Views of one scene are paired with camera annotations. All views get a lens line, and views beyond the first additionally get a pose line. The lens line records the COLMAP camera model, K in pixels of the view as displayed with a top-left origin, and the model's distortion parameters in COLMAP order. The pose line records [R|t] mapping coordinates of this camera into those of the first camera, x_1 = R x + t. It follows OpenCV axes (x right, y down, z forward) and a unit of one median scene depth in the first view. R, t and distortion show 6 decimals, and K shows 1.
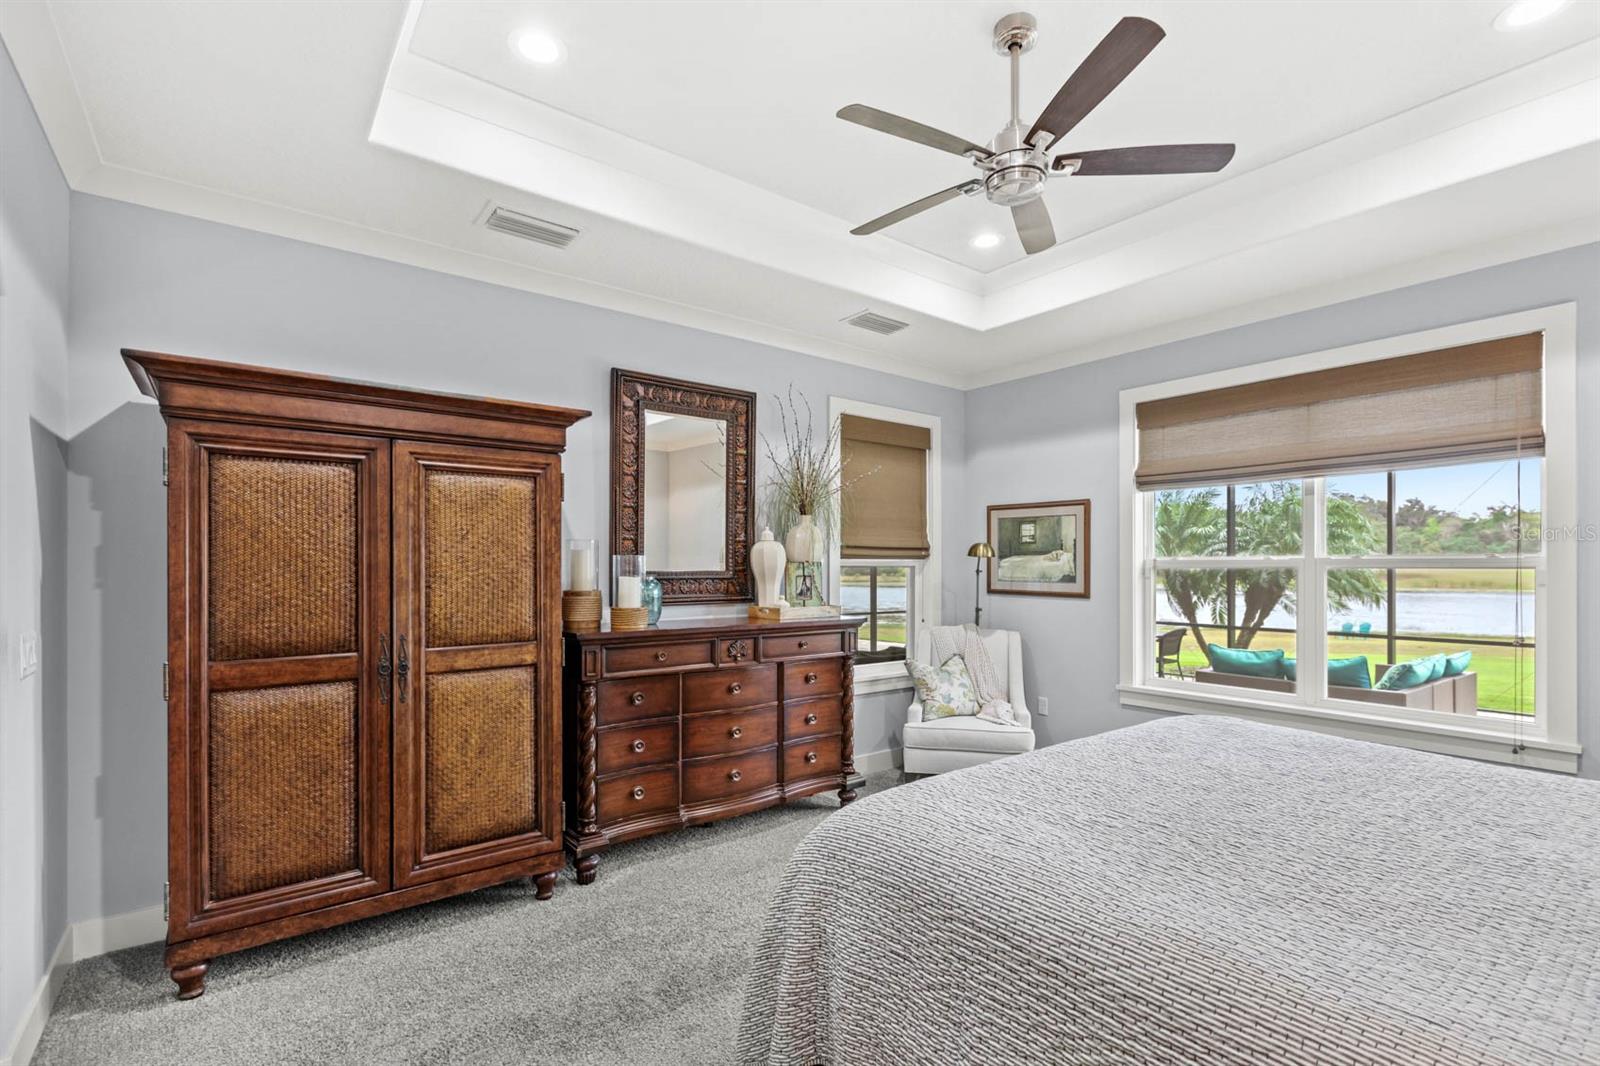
lens RADIAL K [[734.3, 0, 806.5], [0, 734.3, 560.0], [0, 0, 1]] dist [0.003317, -0.000641]
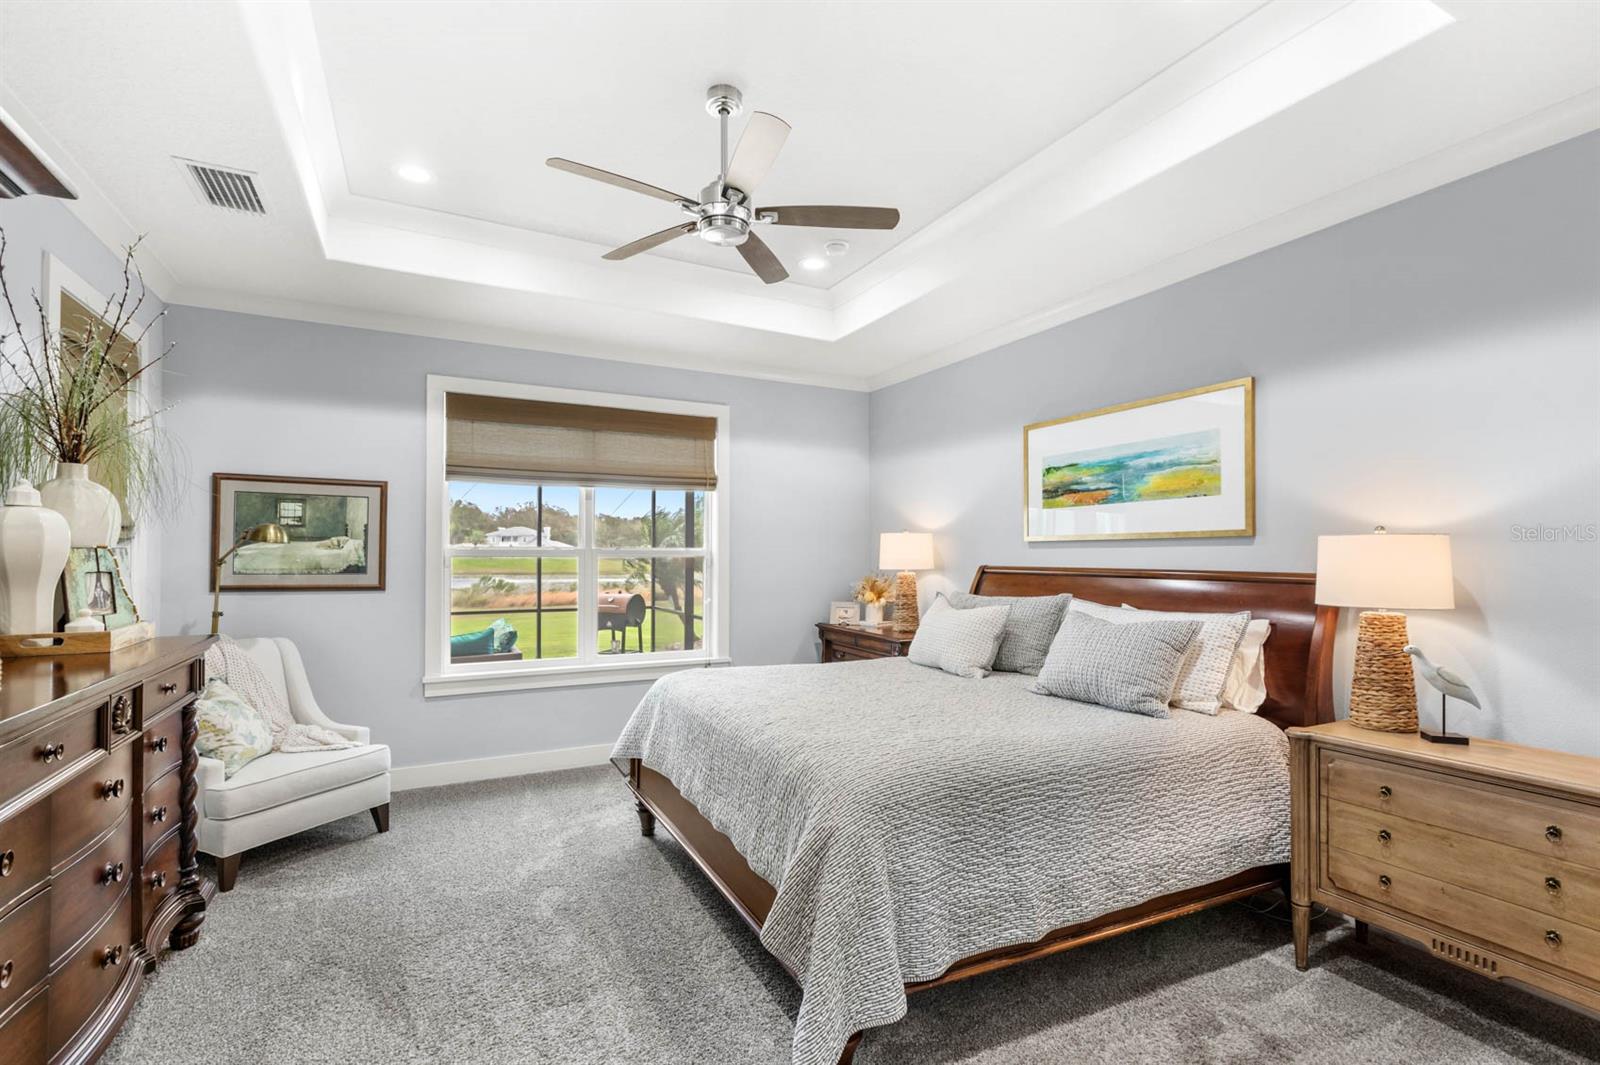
lens RADIAL K [[720.3, 0, 799.6], [0, 720.3, 540.6], [0, 0, 1]] dist [-0.000077, -0.000298]
pose [[0.185237, 0.019513, 0.982500, -0.403445], [-0.011322, 0.999779, -0.017722, 0.000591], [-0.982629, -0.007841, 0.185417, 0.333491]]
